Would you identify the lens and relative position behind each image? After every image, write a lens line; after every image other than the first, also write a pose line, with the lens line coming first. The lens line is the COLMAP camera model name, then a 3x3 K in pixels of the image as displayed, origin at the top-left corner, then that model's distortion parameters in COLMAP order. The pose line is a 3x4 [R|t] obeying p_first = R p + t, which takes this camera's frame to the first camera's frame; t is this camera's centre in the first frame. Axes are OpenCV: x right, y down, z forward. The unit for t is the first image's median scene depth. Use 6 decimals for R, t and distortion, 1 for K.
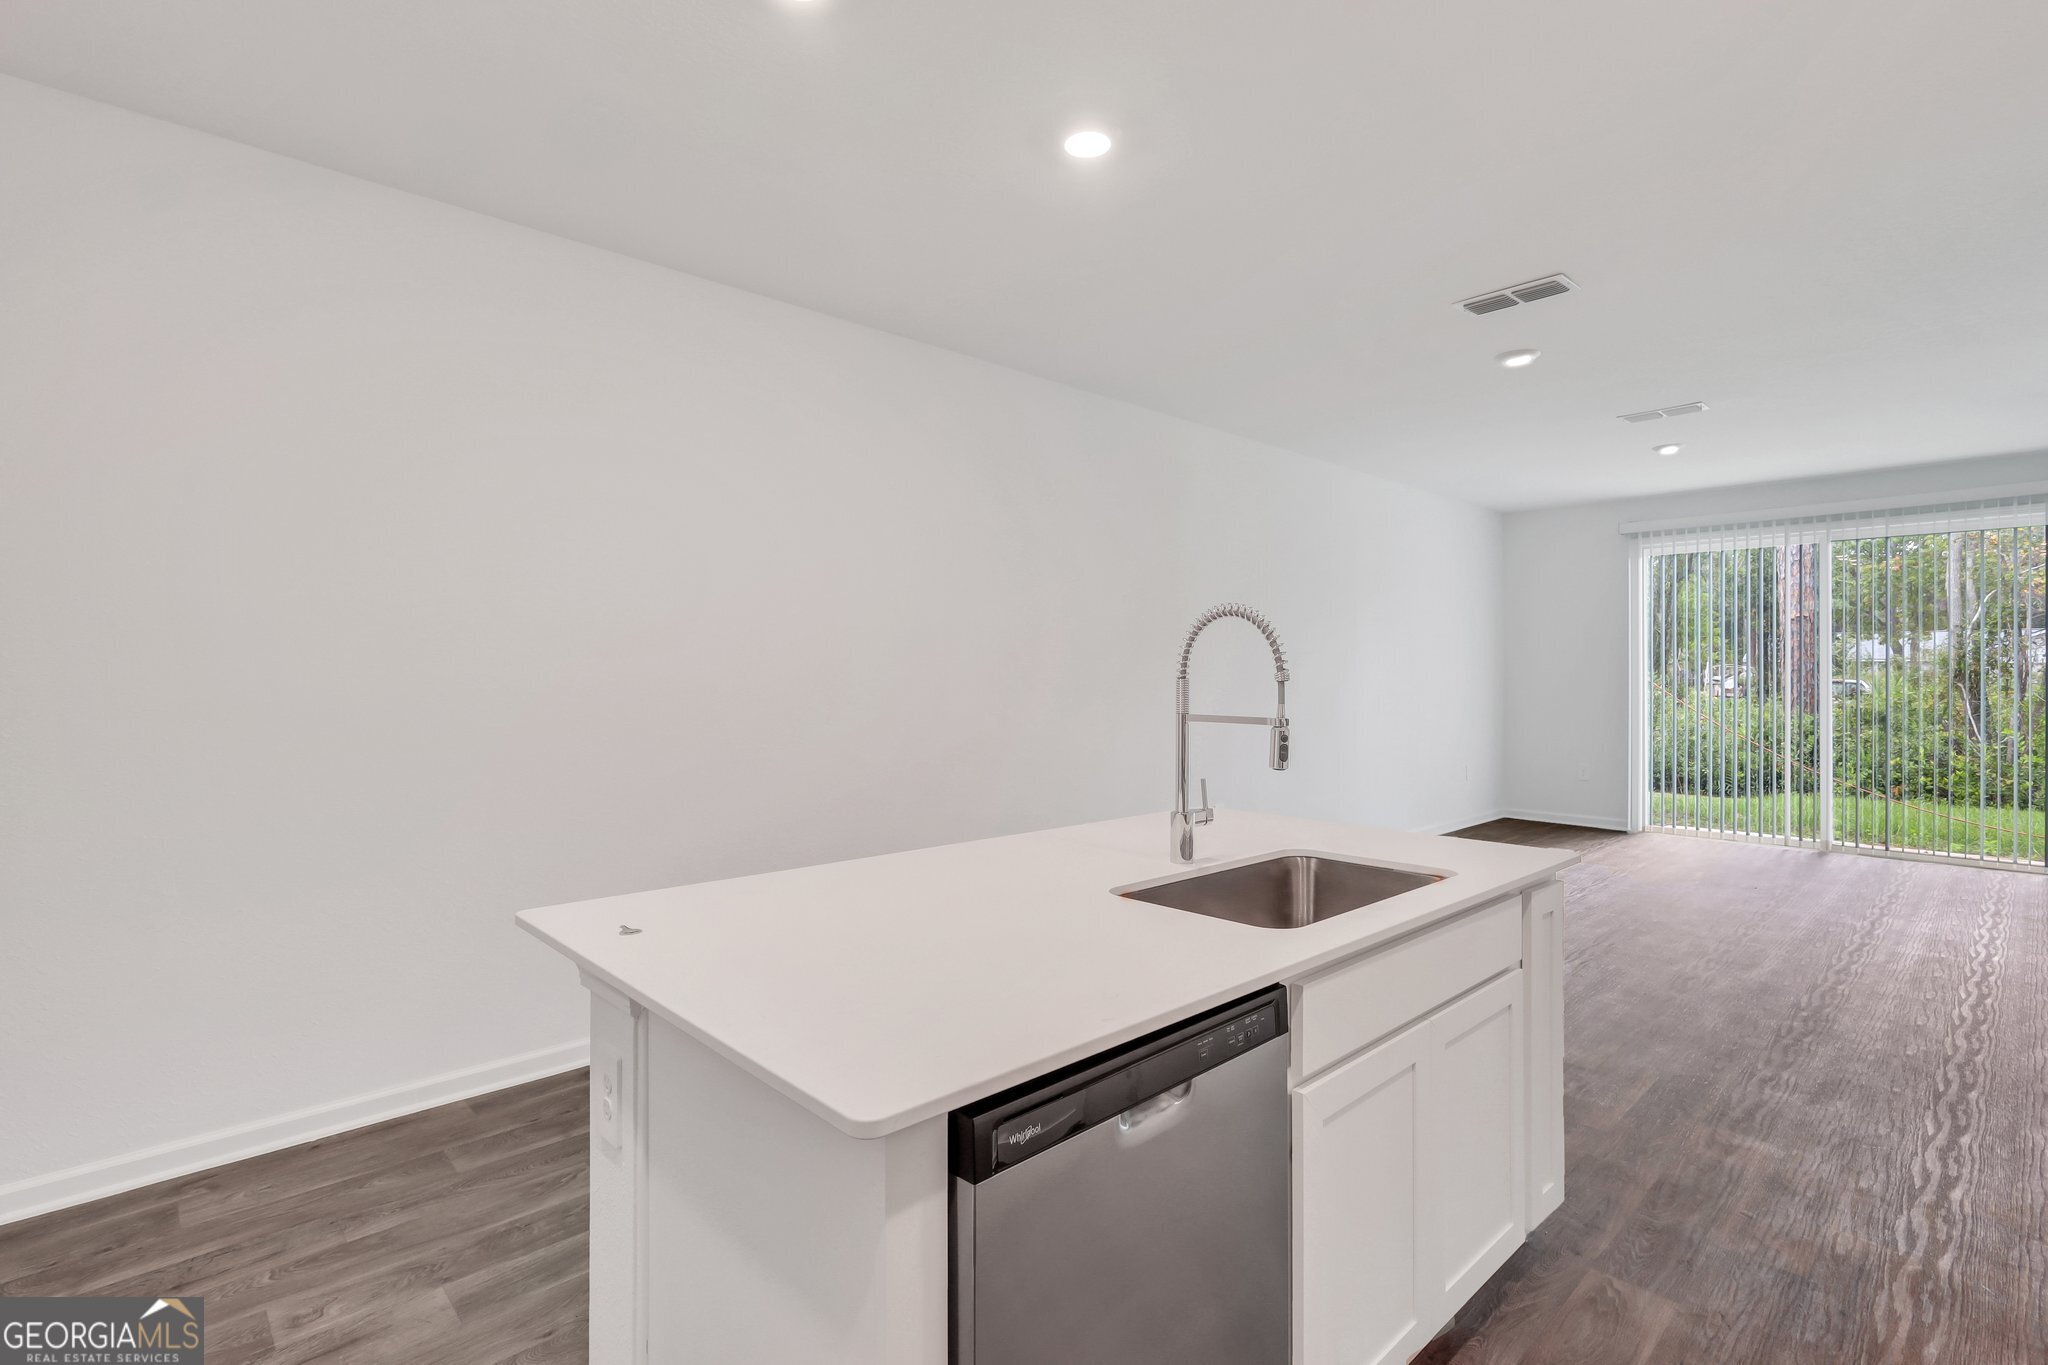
lens RADIAL K [[951.0, 0, 1024.2], [0, 951.0, 687.6], [0, 0, 1]] dist [-0.000718, -0.000299]
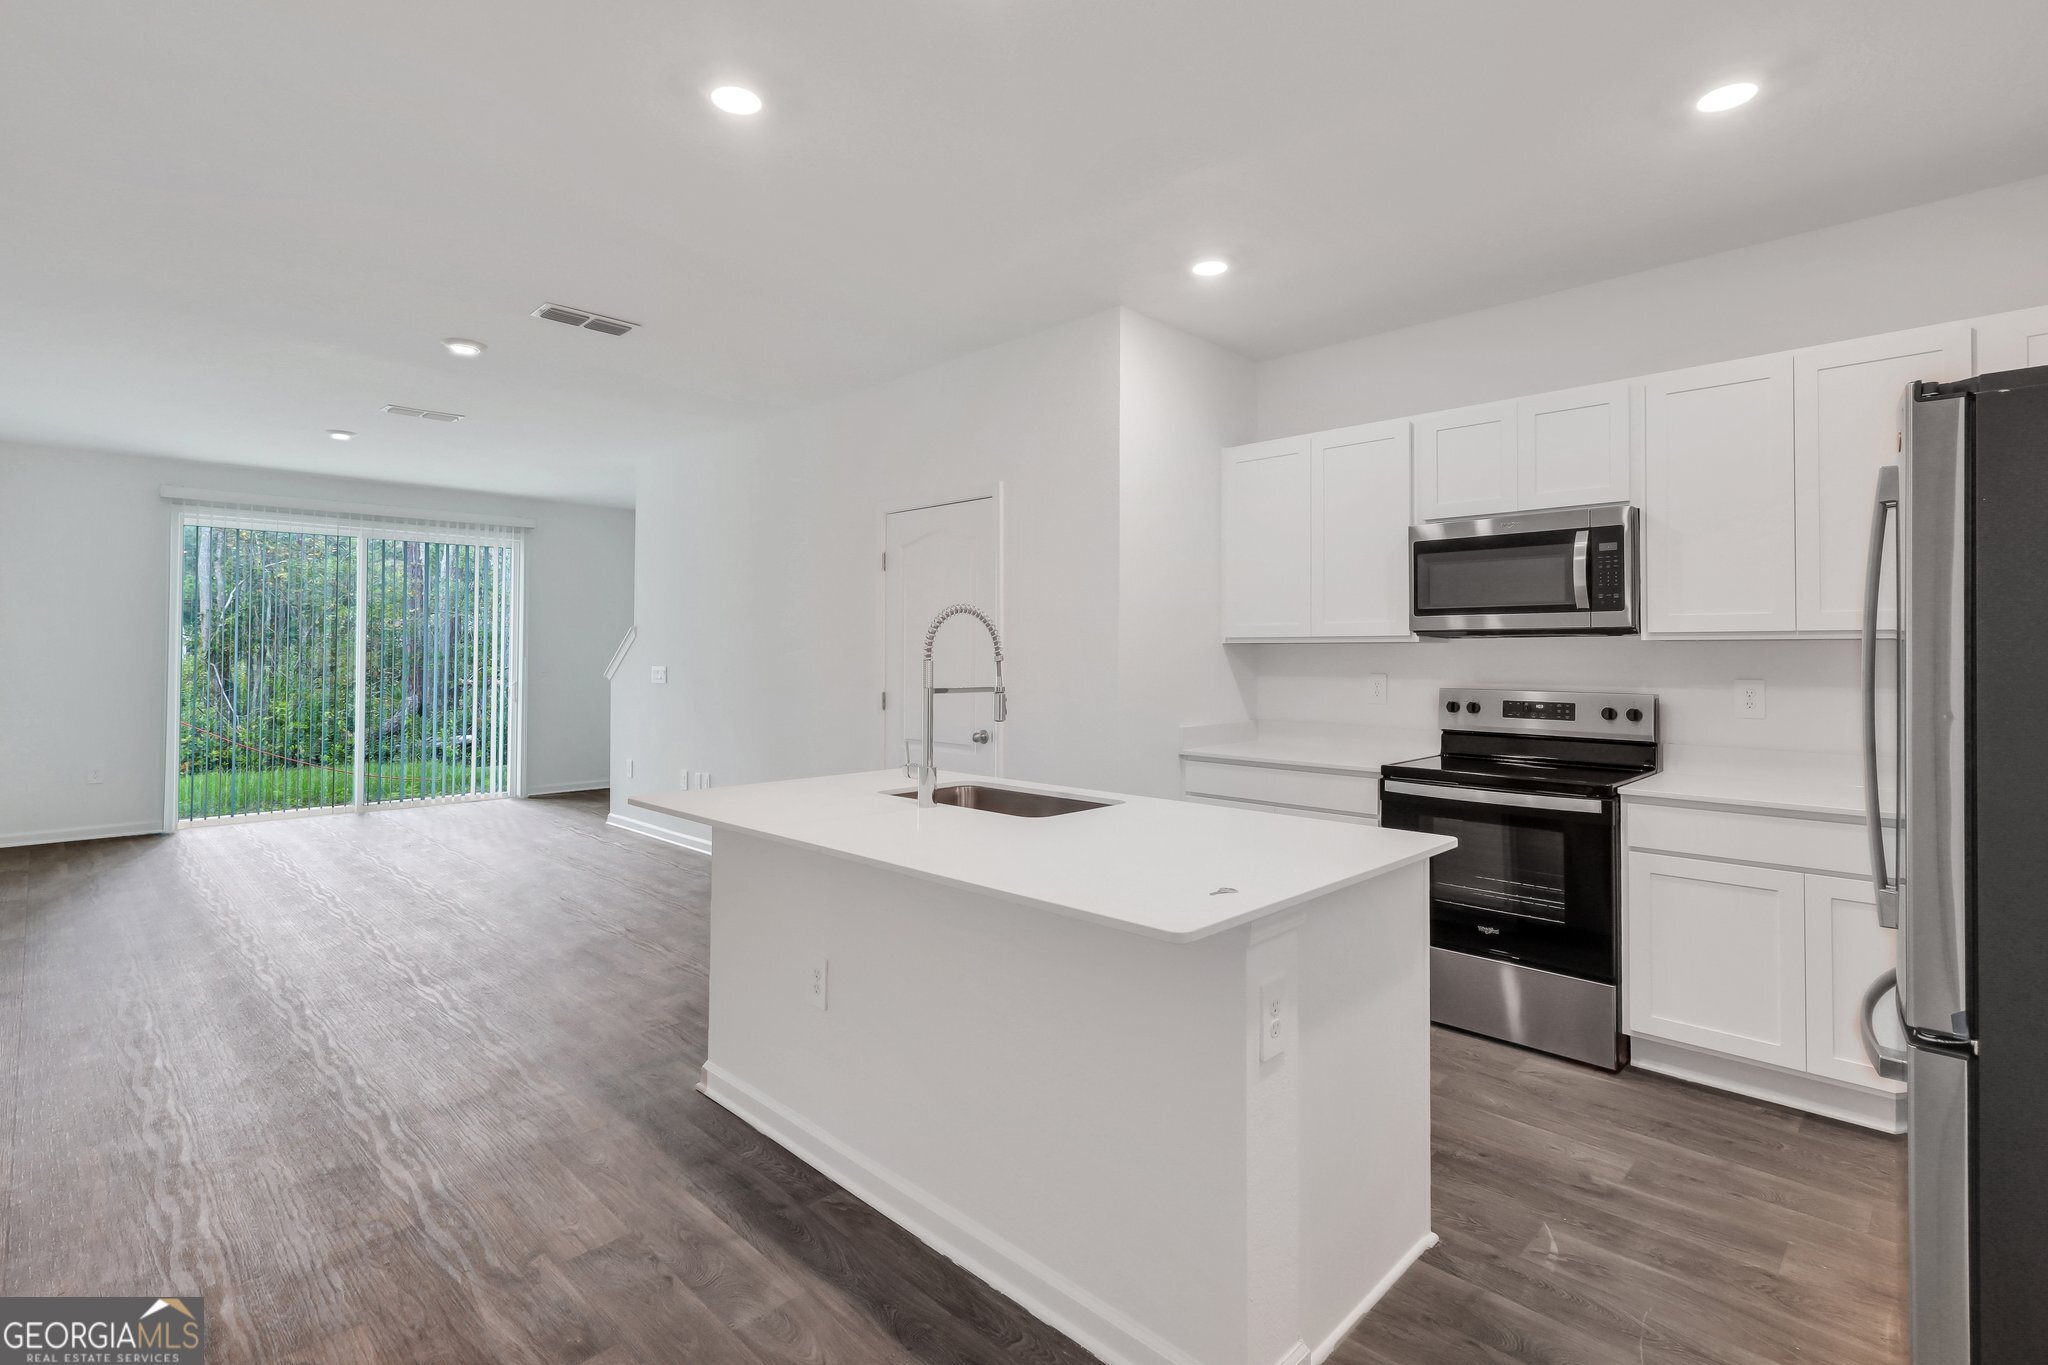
lens RADIAL K [[952.8, 0, 1006.2], [0, 952.8, 618.7], [0, 0, 1]] dist [0.001656, 0.000270]
pose [[-0.023804, 0.035738, 0.999078, -0.304161], [0.016448, 0.999240, -0.035352, -0.004893], [-0.999581, 0.015592, -0.024374, 0.265596]]
